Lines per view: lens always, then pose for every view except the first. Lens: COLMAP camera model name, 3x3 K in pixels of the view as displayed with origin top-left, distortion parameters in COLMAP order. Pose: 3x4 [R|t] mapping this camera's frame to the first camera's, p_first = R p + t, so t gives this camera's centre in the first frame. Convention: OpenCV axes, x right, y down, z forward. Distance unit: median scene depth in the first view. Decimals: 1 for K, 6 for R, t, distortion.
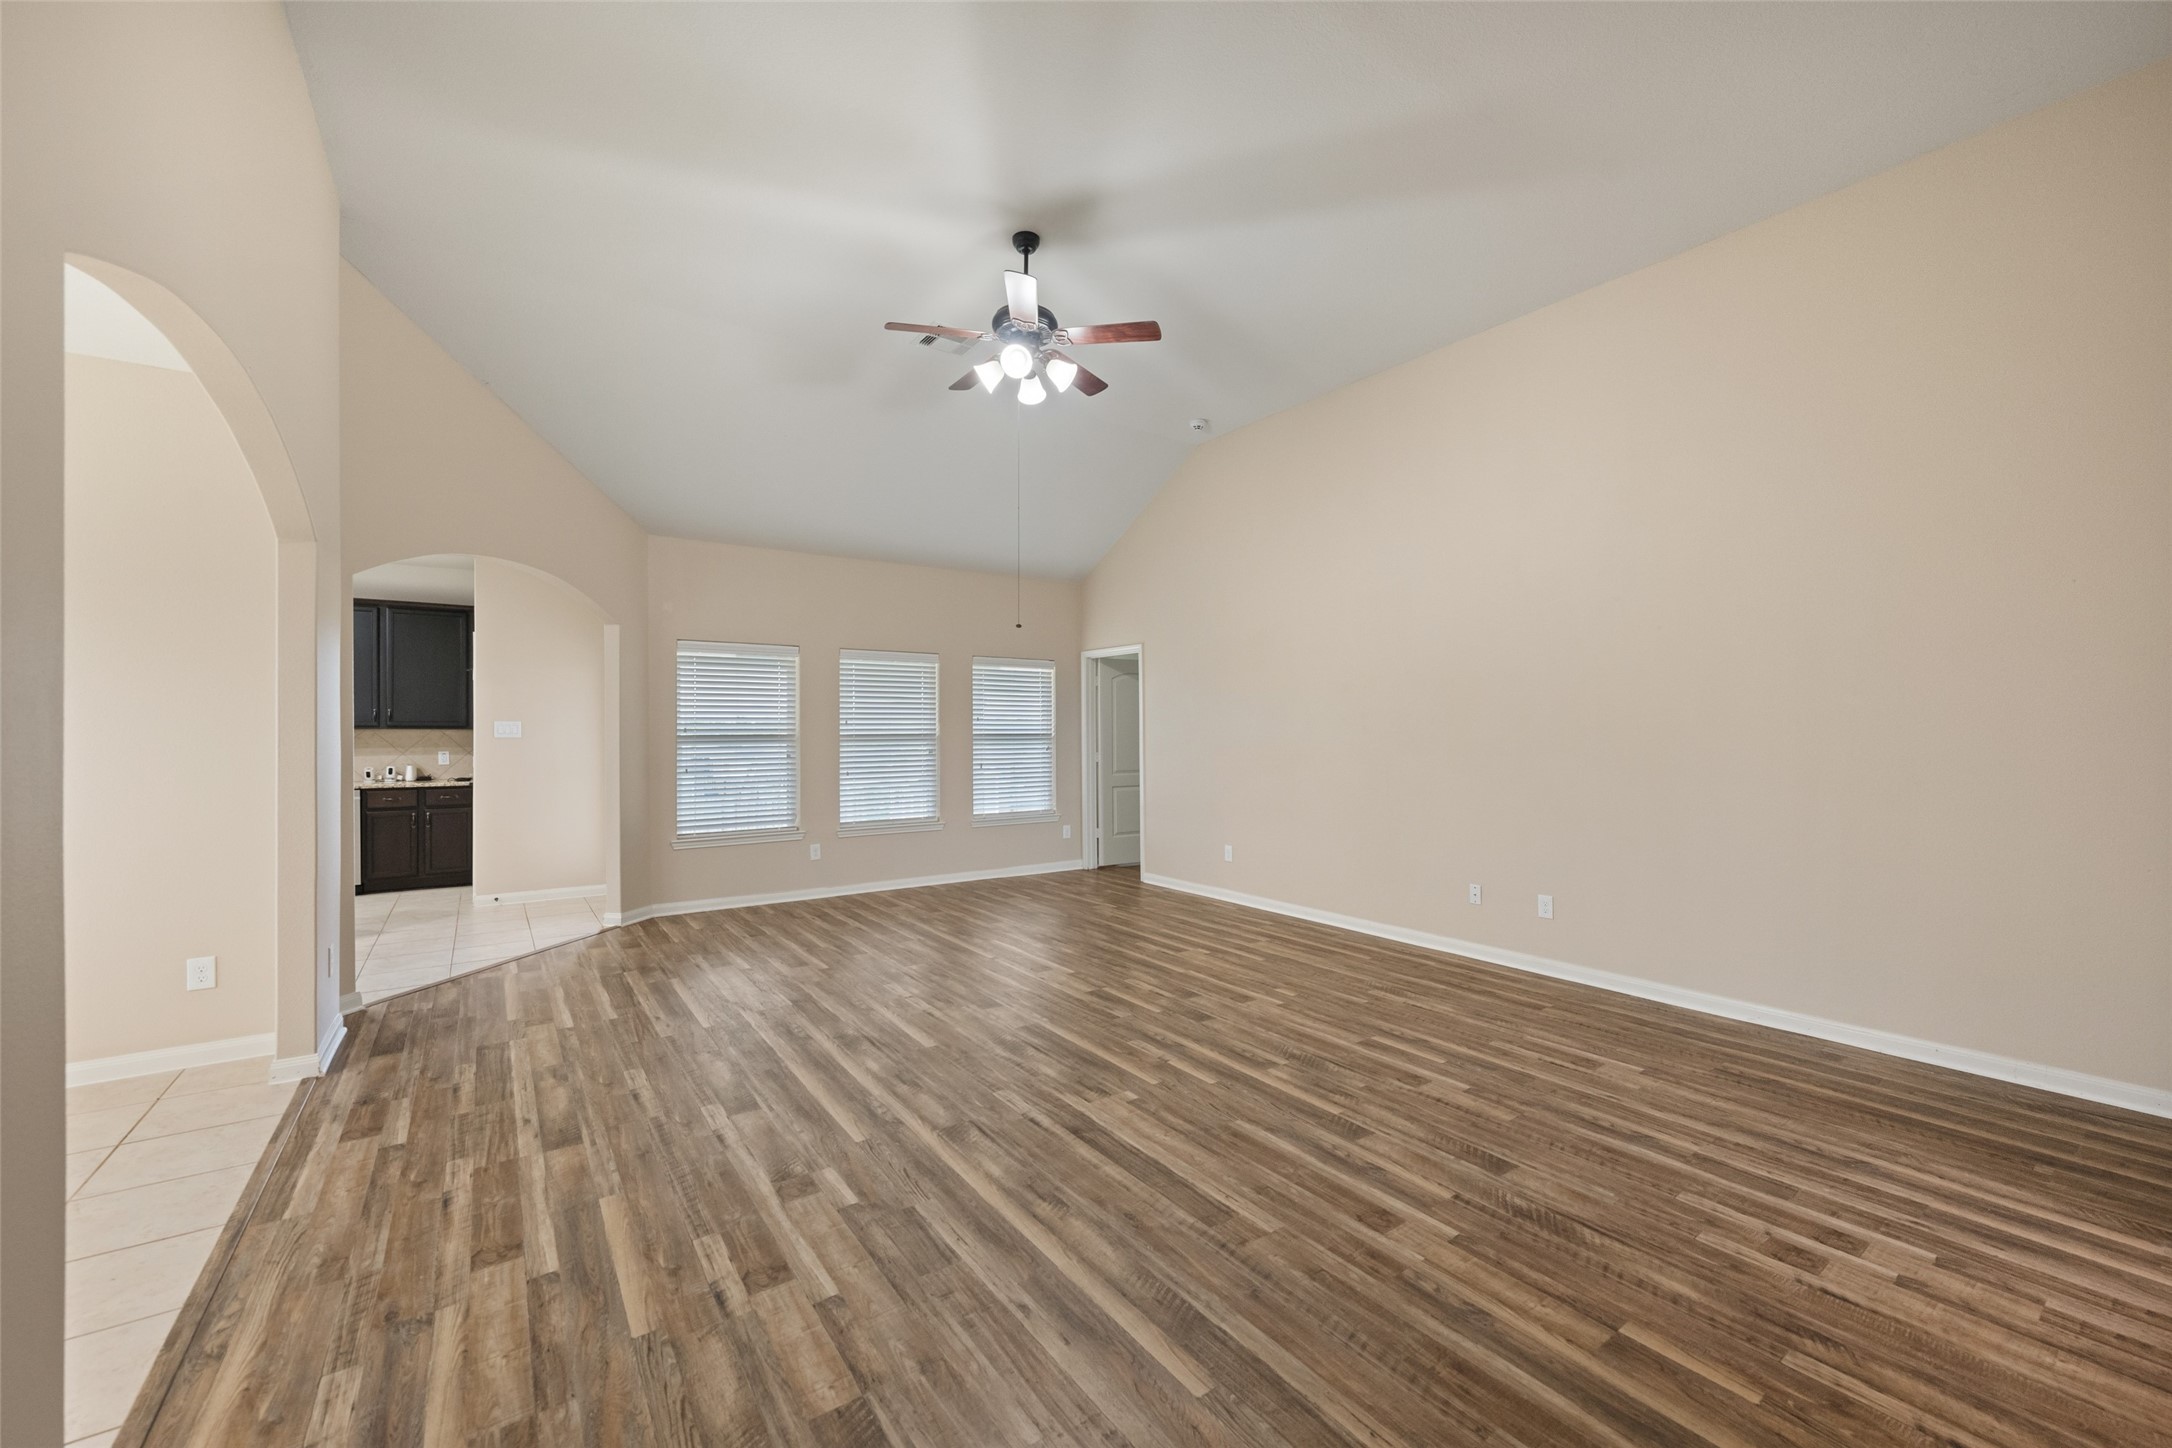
lens RADIAL K [[851.6, 0, 1097.6], [0, 851.6, 729.3], [0, 0, 1]] dist [-0.002676, 0.000714]
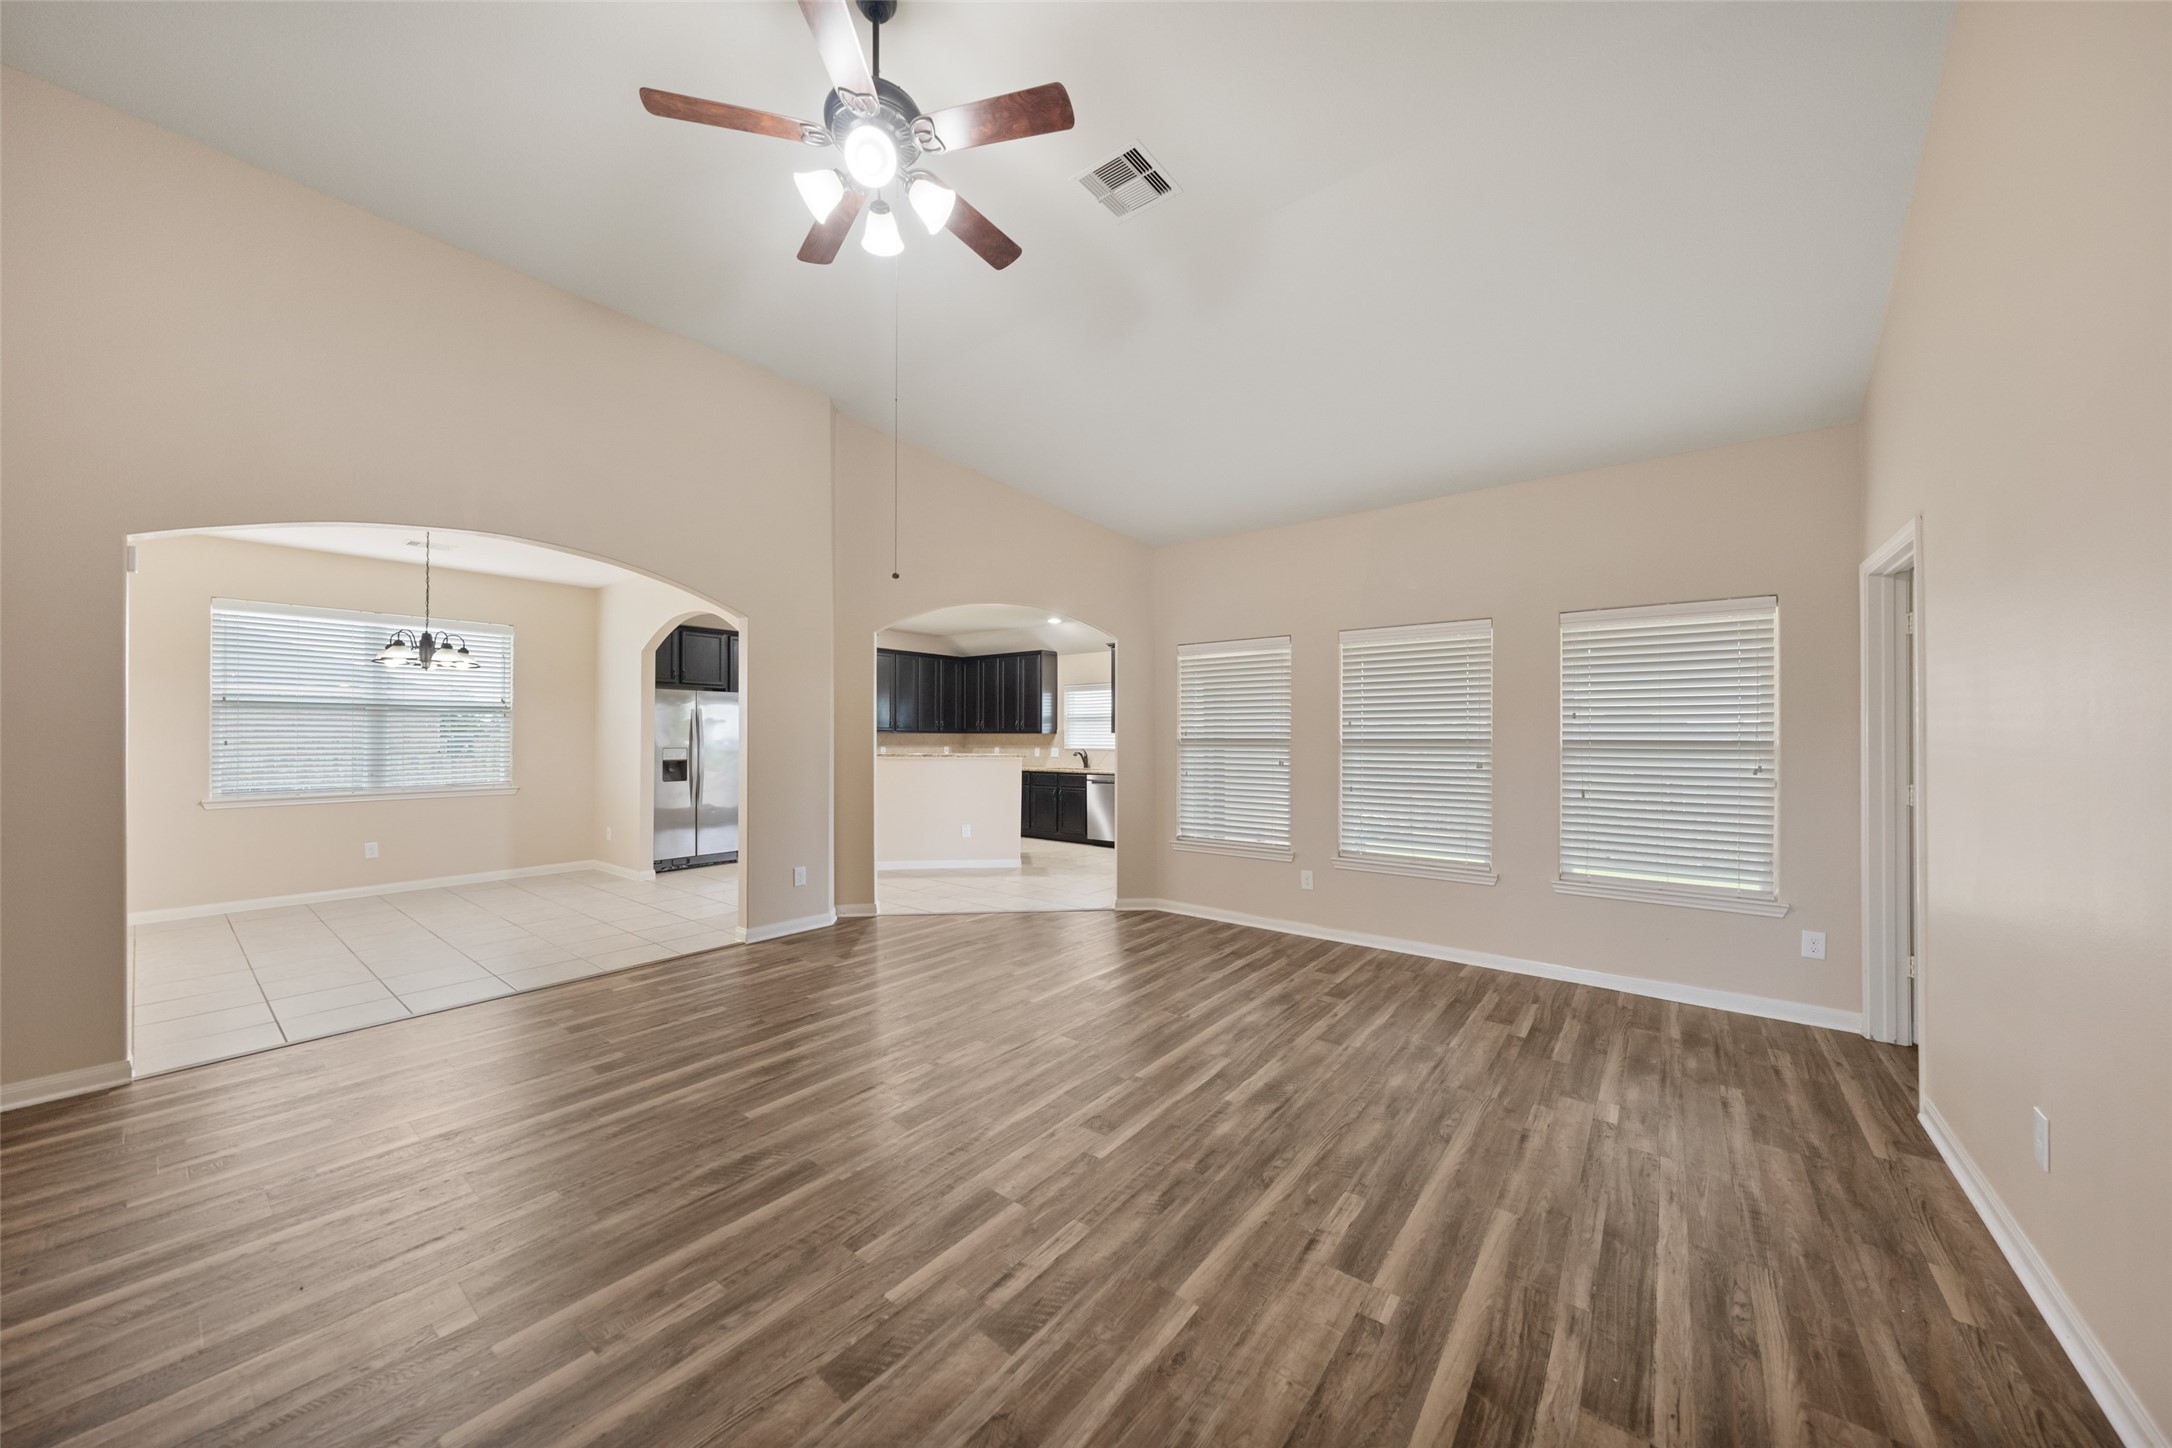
lens RADIAL K [[748.2, 0, 1084.8], [0, 748.2, 730.1], [0, 0, 1]] dist [-0.002649, -0.000022]
pose [[0.277039, -0.006255, -0.960838, 0.640997], [-0.002815, 0.999969, -0.007321, 0.007945], [0.960855, 0.004733, 0.277013, 1.219187]]
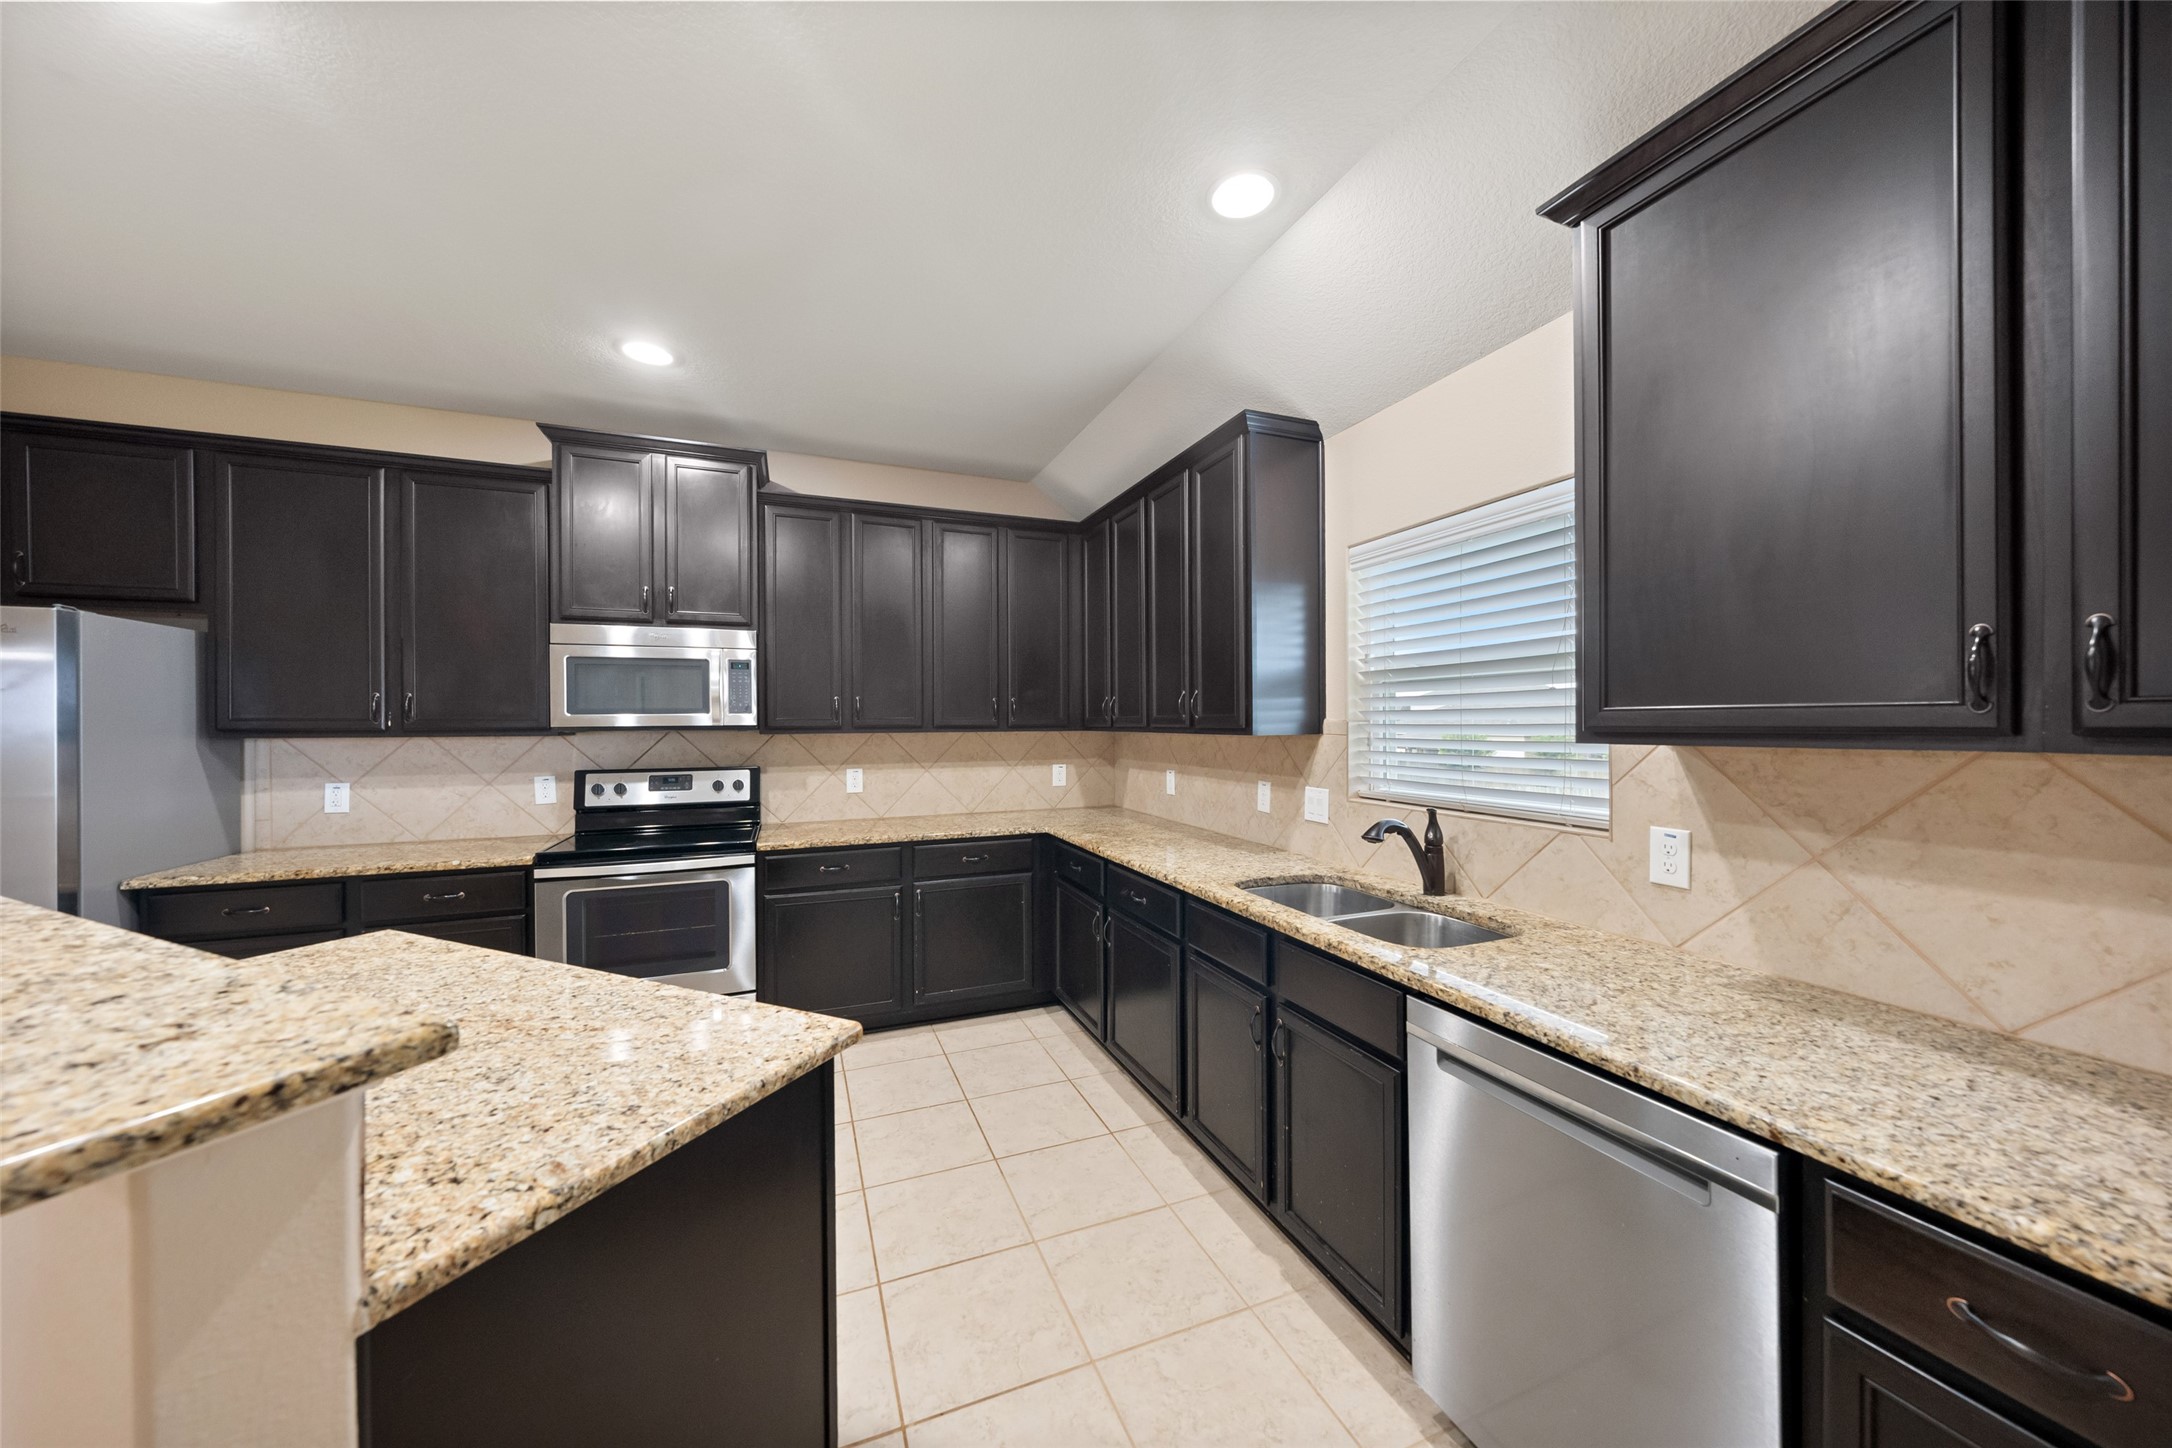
lens RADIAL K [[748.2, 0, 1087.0], [0, 748.2, 721.0], [0, 0, 1]] dist [-0.002649, -0.000022]
pose [[-0.236311, 0.003047, -0.971673, -1.457987], [0.006242, 0.999979, 0.001617, -0.016843], [0.971657, -0.005683, -0.236325, 1.891997]]
